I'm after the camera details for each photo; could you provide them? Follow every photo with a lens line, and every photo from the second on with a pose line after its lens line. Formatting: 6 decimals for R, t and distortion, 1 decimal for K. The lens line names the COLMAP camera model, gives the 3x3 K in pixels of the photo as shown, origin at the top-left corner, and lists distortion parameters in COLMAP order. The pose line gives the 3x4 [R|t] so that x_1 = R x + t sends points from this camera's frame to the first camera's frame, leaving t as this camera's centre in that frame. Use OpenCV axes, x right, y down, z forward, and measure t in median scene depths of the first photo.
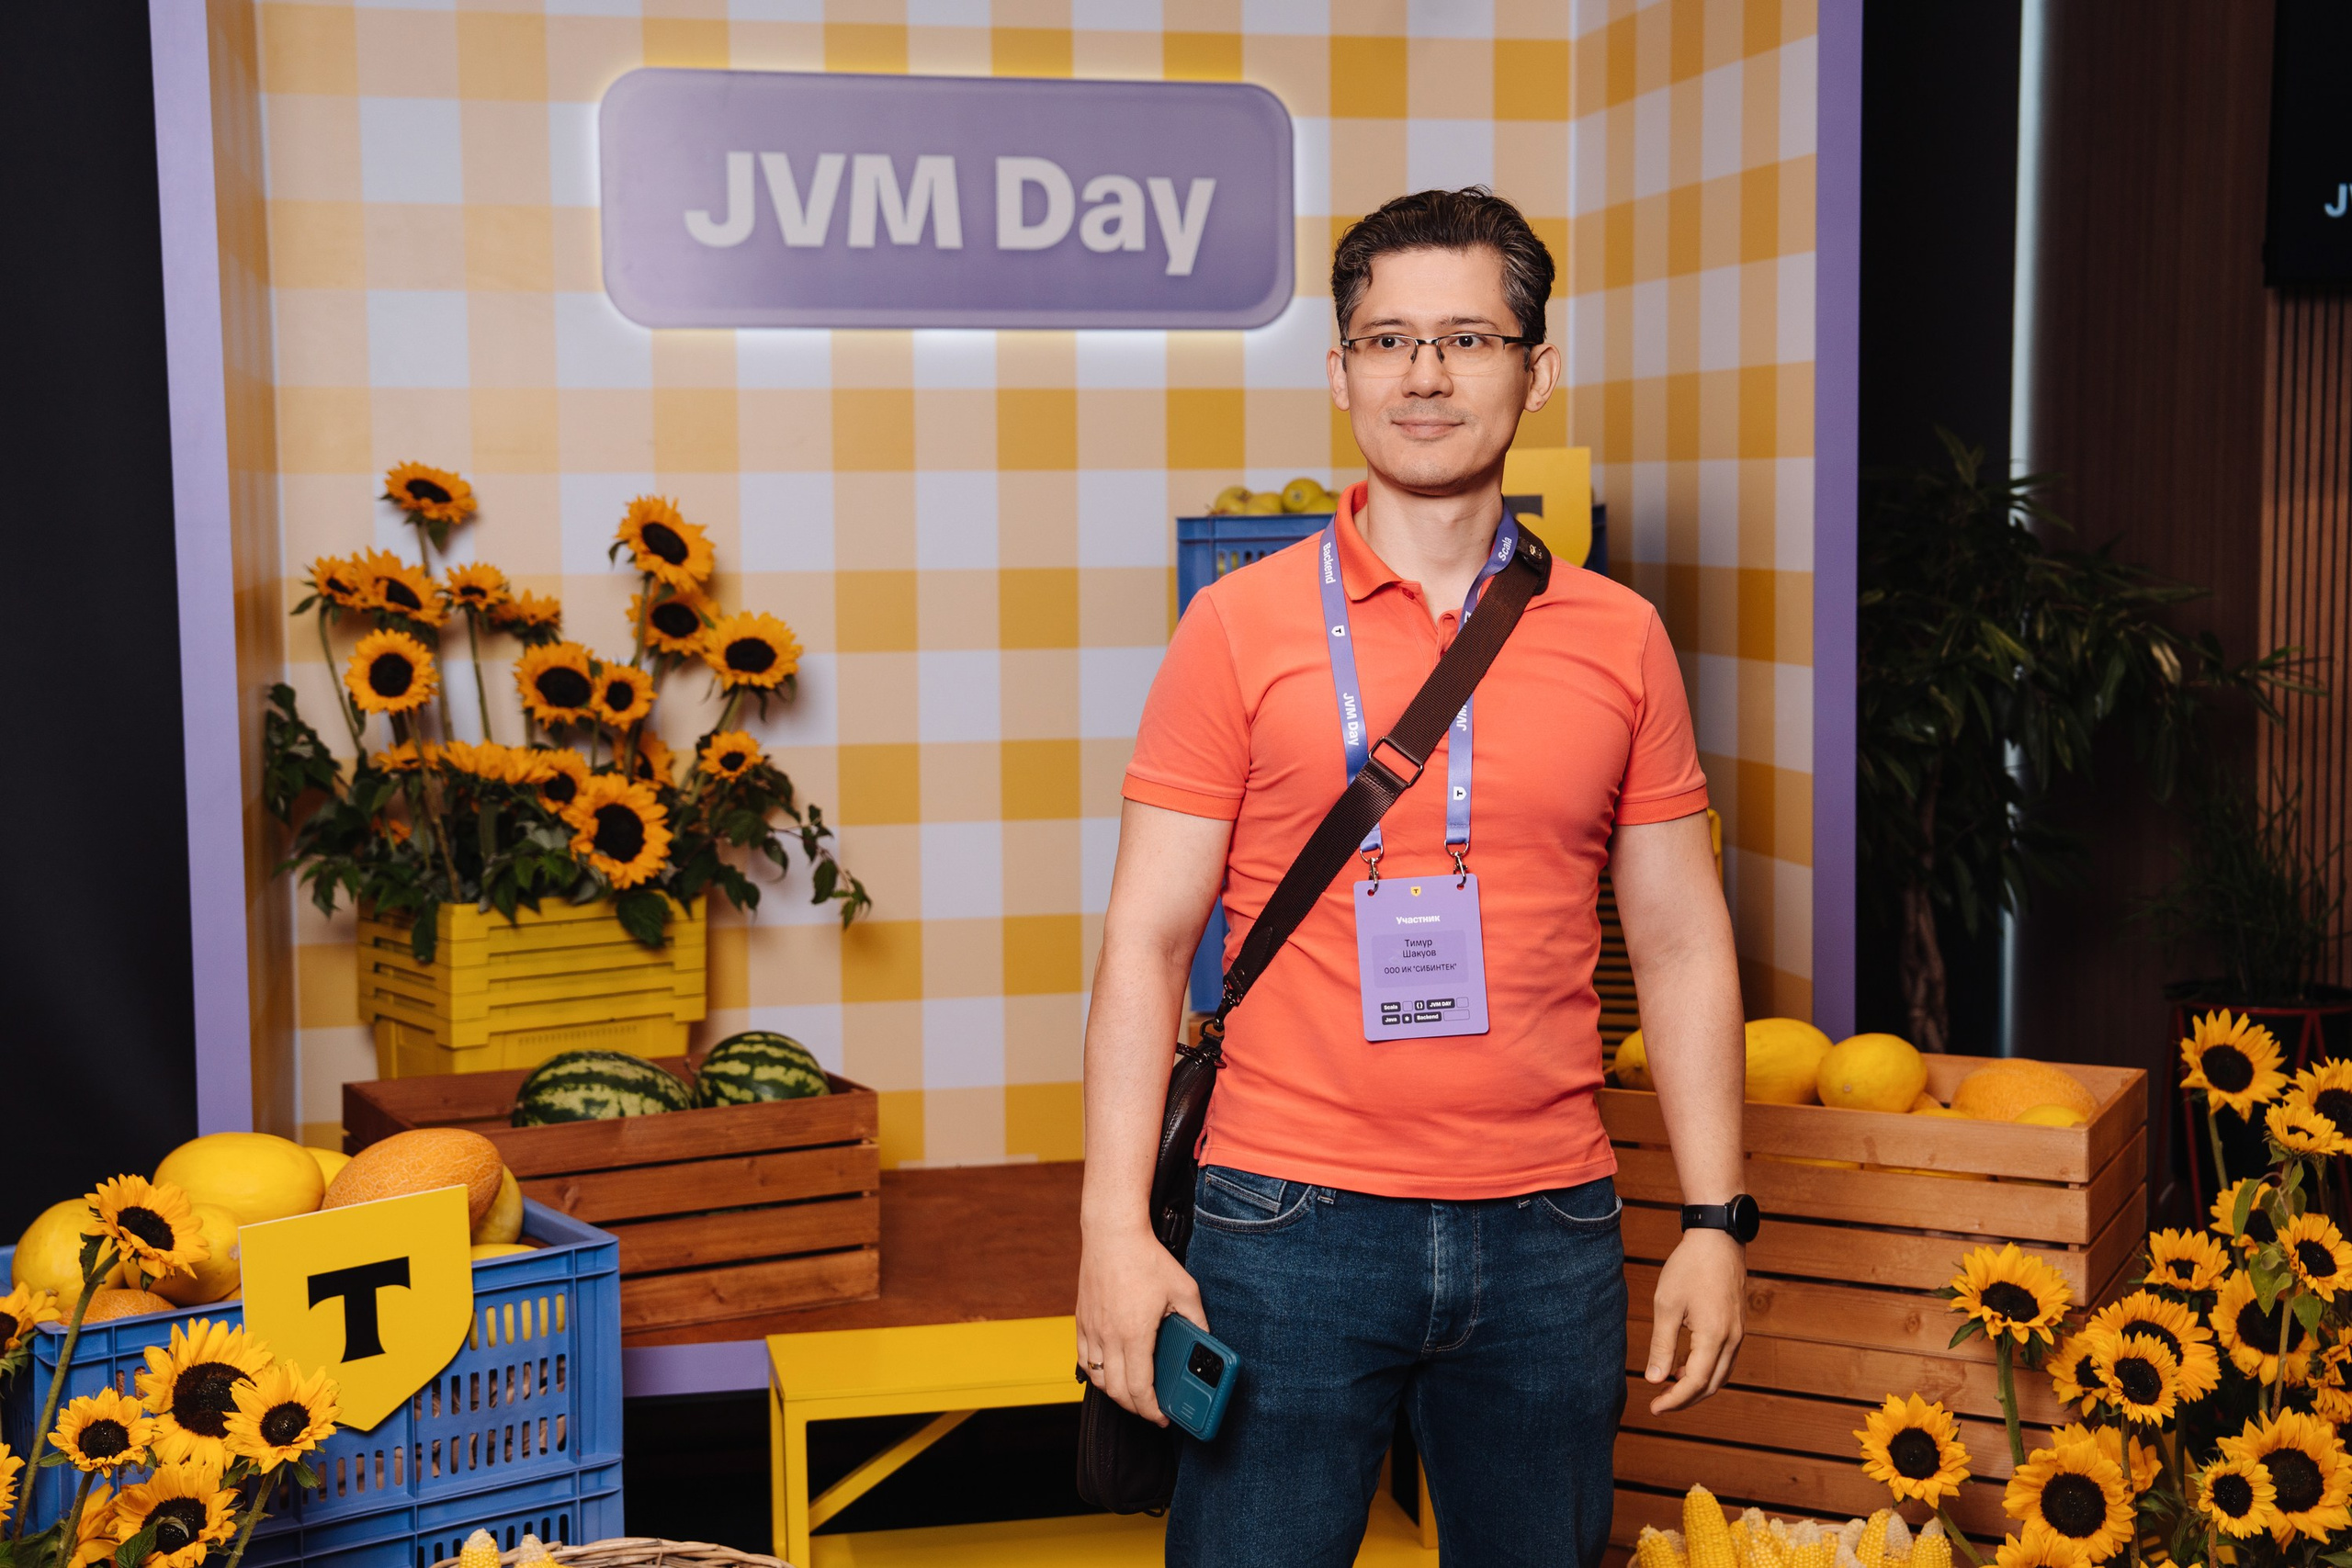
lens RADIAL K [[3142.1, 0, 1184.2], [0, 3142.1, 755.6], [0, 0, 1]] dist [0.065965, 0.120903]
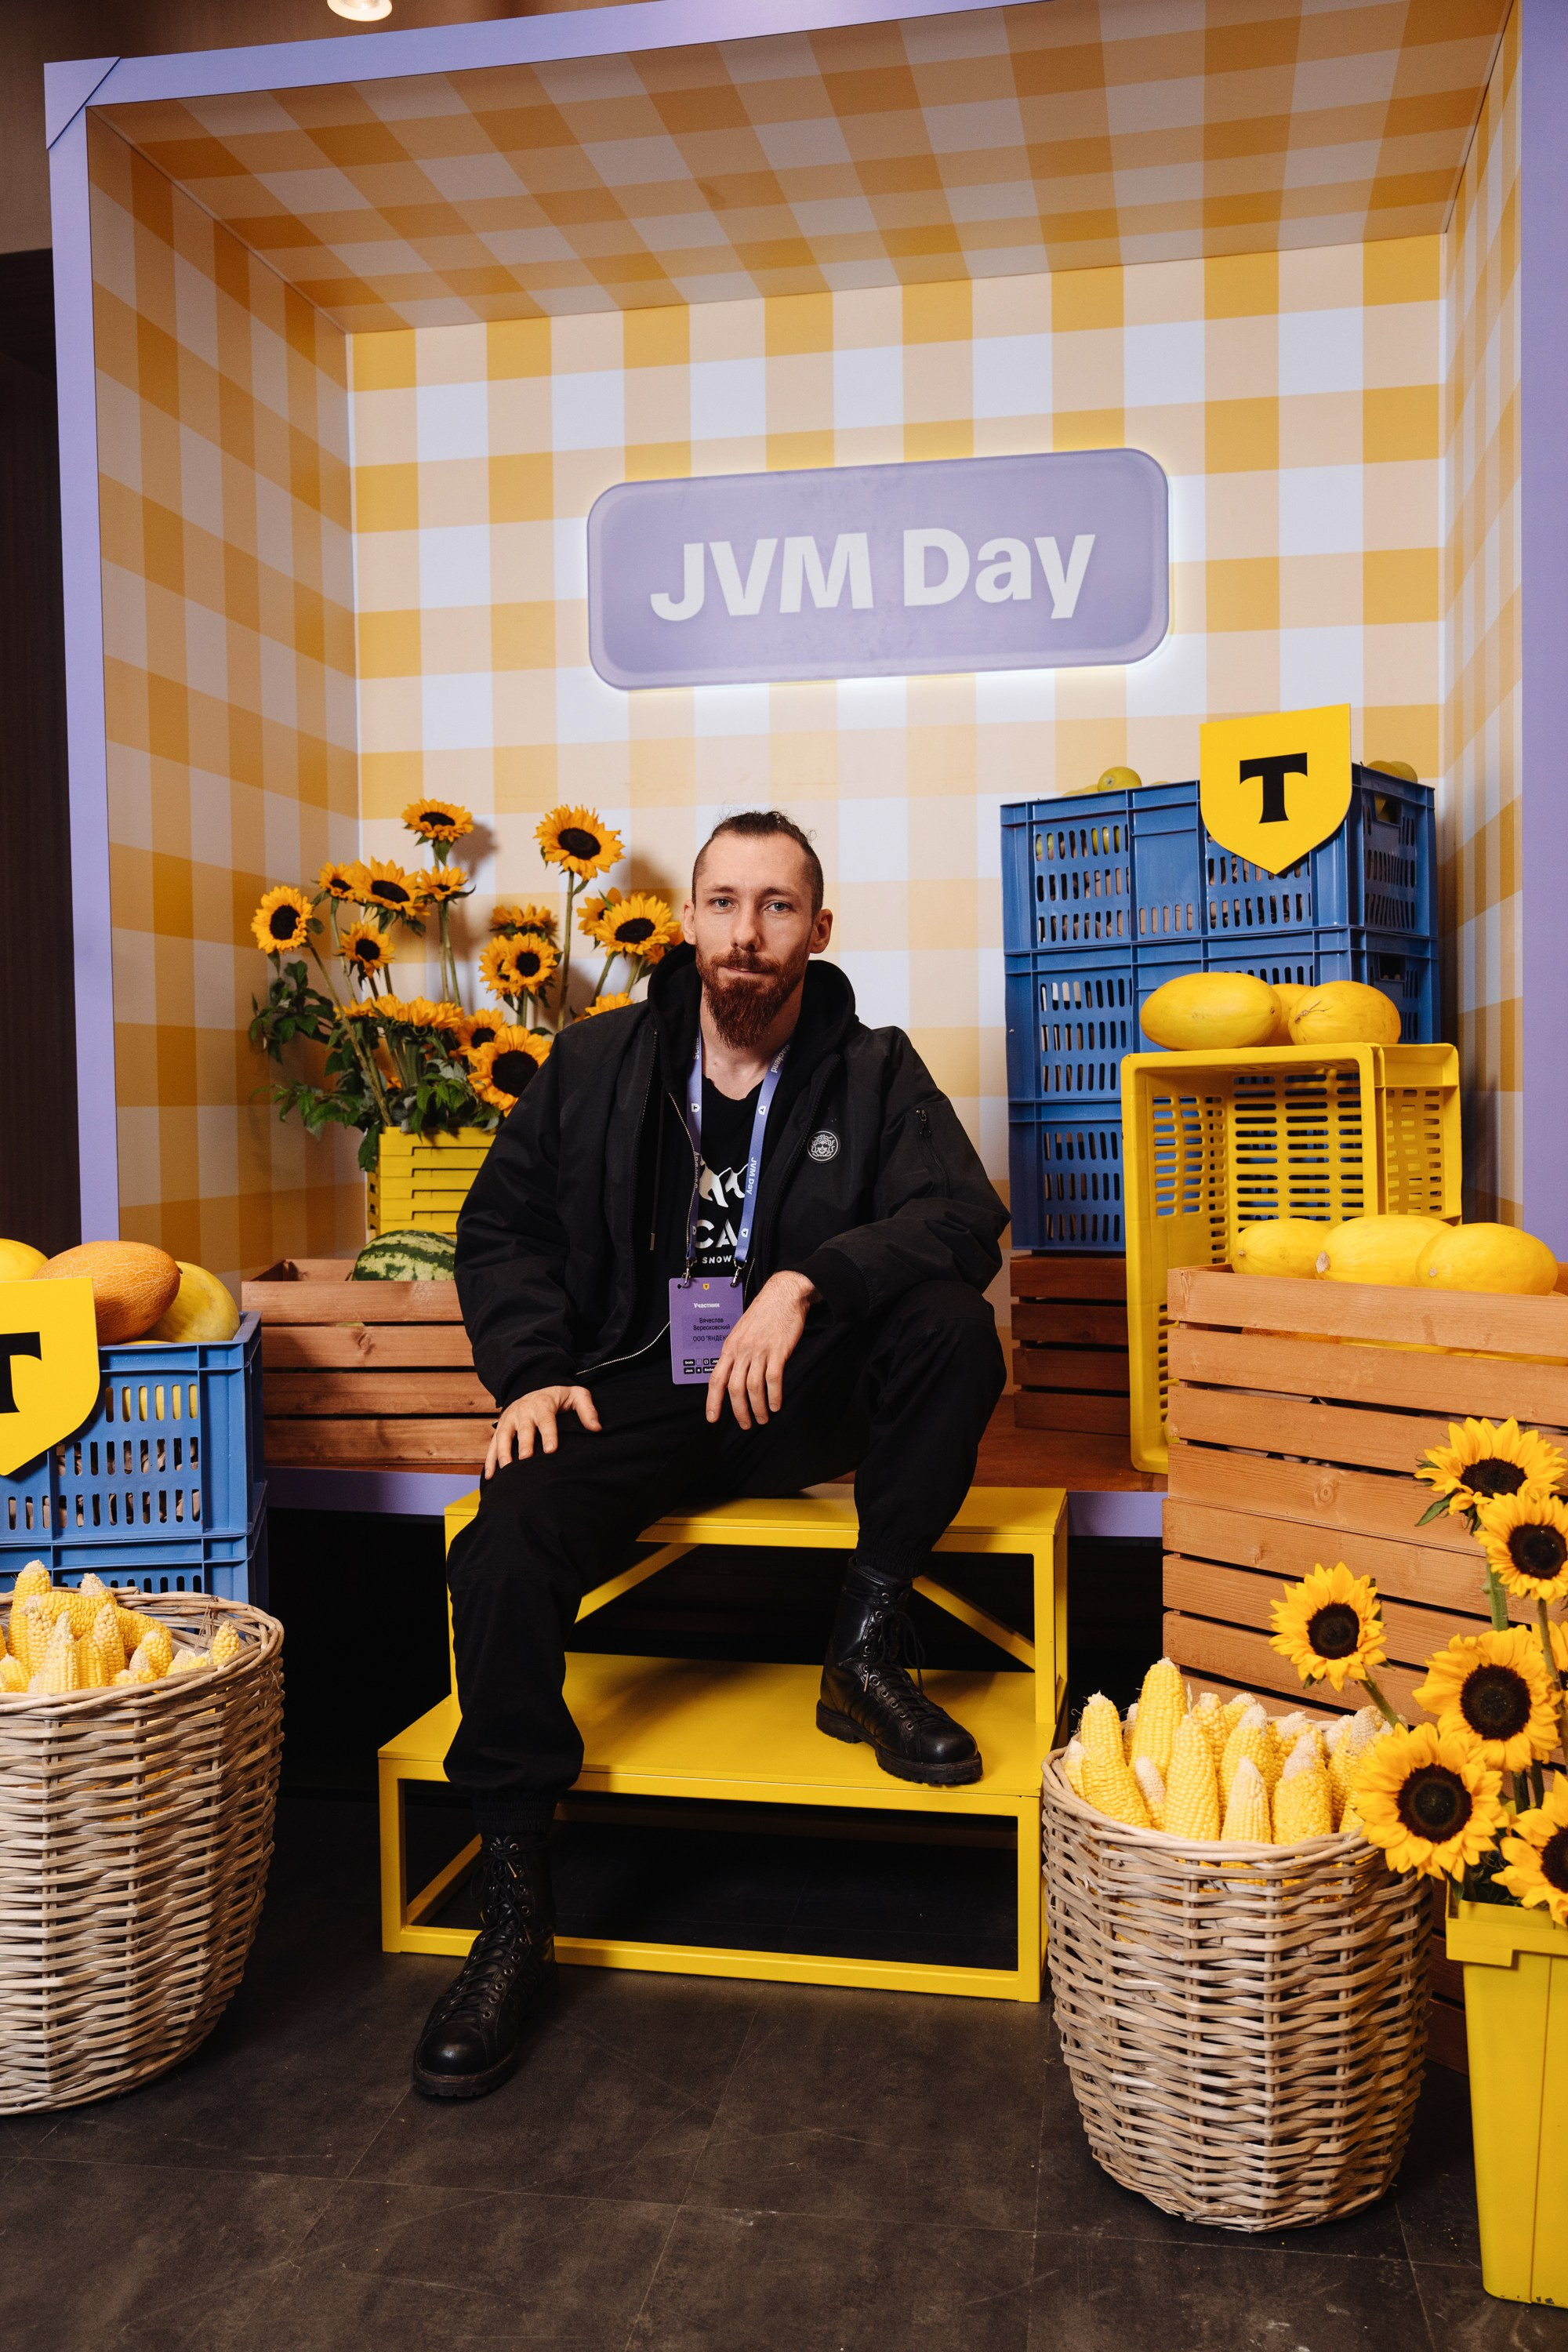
lens RADIAL K [[2106.4, 0, 783.9], [0, 2106.4, 1189.8], [0, 0, 1]] dist [-0.060331, 0.116494]
pose [[0.910537, 0.016015, -0.413118, 0.263958], [-0.032161, 0.998965, -0.032159, 0.097074], [0.412176, 0.042568, 0.910109, 0.320265]]
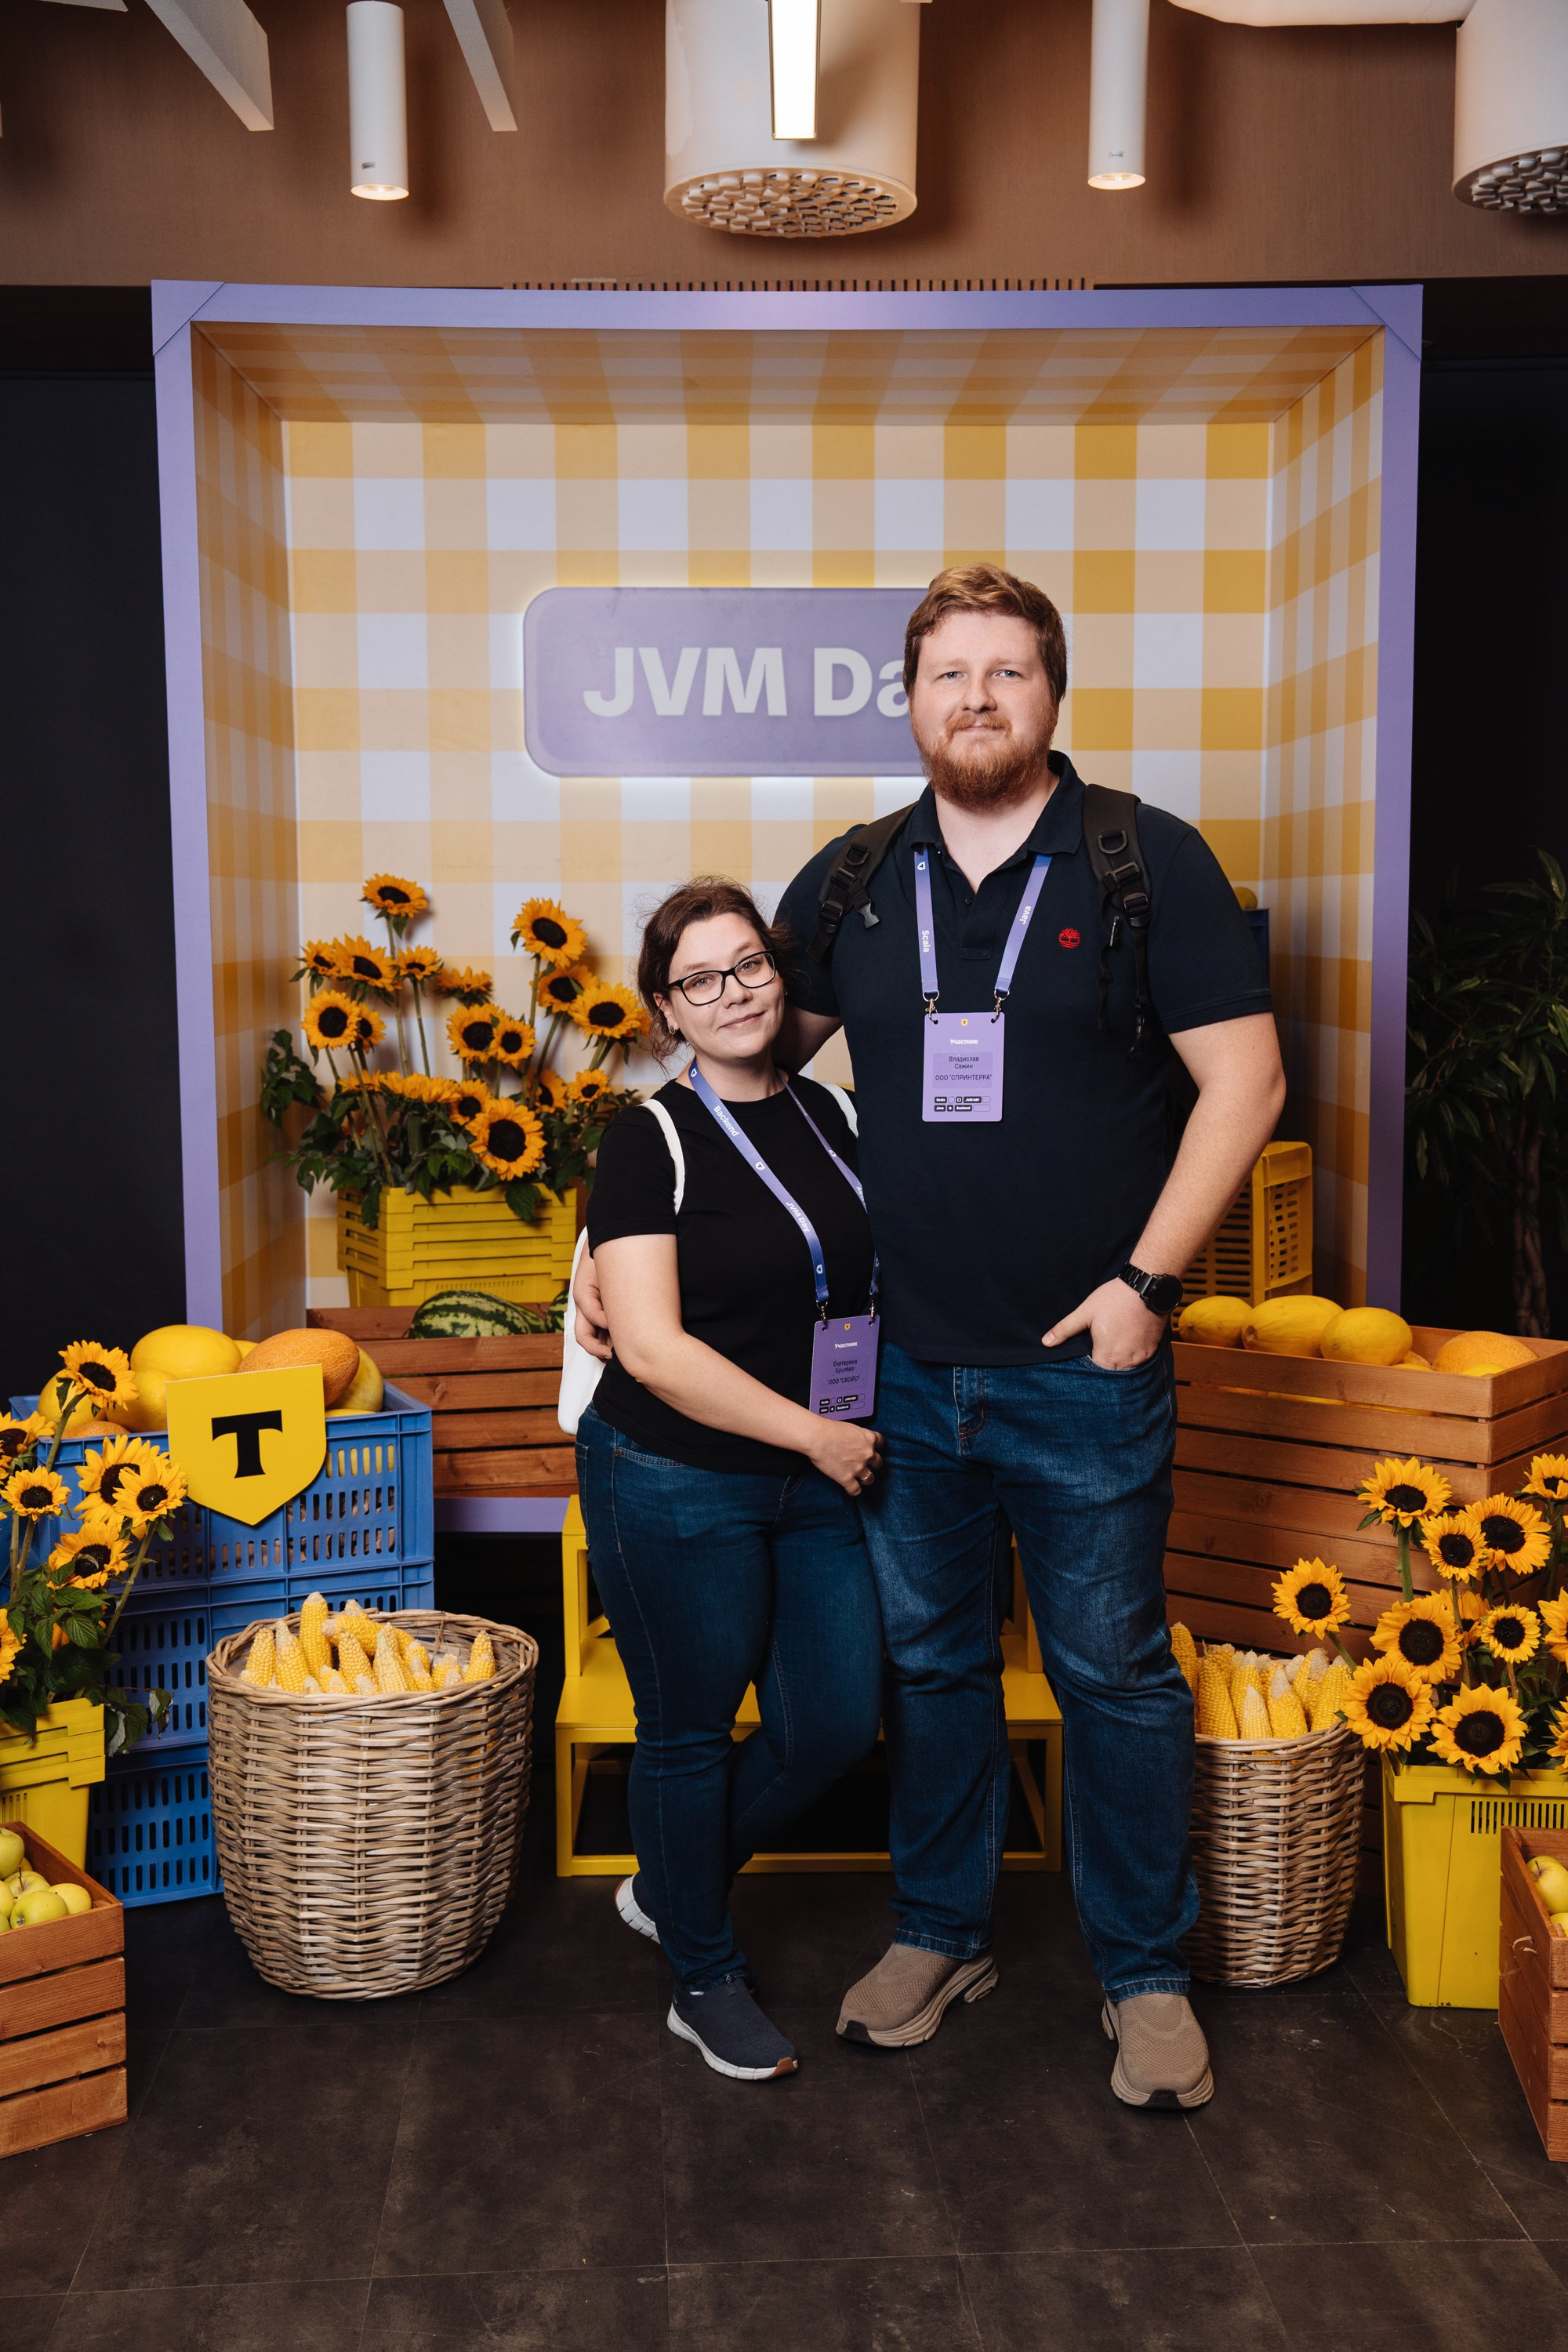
lens RADIAL K [[2655.6, 0, 786.8], [0, 2655.6, 1194.2], [0, 0, 1]] dist [0.023104, 0.132030]
pose [[0.980367, 0.027968, -0.195189, 0.181318], [-0.023283, 0.999384, 0.026257, 0.015352], [0.195803, -0.021197, 0.980414, -0.136845]]
